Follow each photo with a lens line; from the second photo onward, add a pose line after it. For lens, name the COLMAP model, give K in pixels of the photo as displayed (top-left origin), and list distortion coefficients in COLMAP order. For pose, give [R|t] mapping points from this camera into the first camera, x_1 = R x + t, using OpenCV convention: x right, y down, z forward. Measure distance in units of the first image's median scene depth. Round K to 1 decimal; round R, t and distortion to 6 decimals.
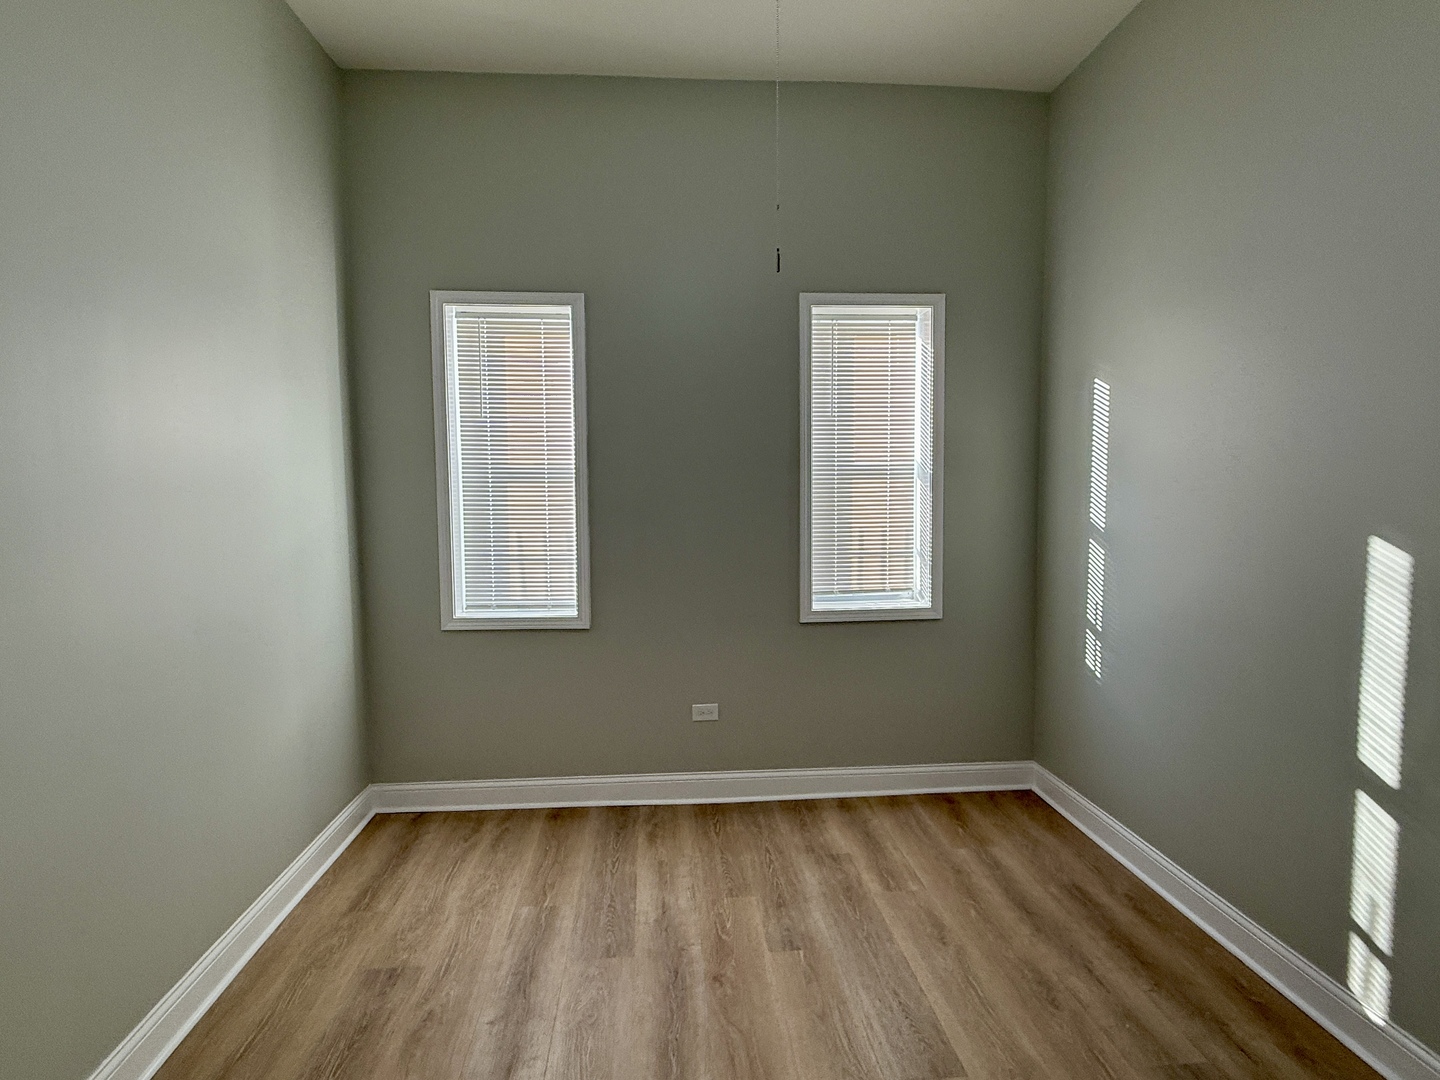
lens RADIAL K [[762.7, 0, 714.9], [0, 762.7, 543.7], [0, 0, 1]] dist [0.000680, -0.000270]
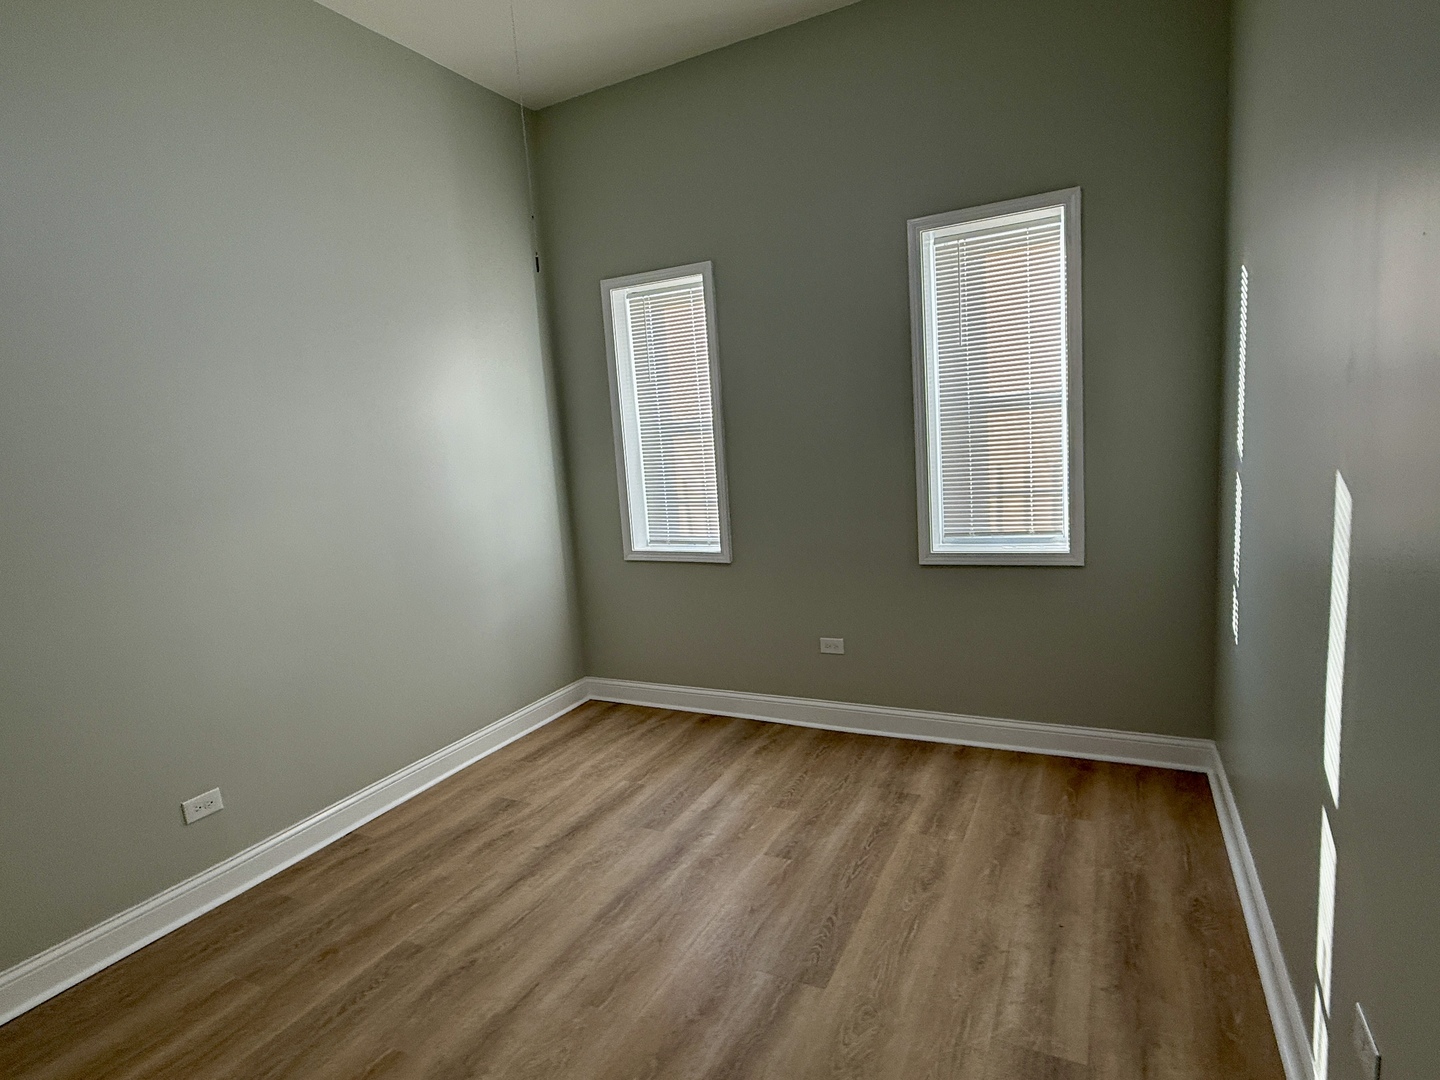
lens RADIAL K [[762.7, 0, 716.1], [0, 762.7, 541.8], [0, 0, 1]] dist [0.000680, -0.000270]
pose [[0.853113, 0.020261, -0.521332, 0.418141], [0.022599, 0.996873, 0.075723, -0.005749], [0.521236, -0.076382, 0.849987, 0.034546]]
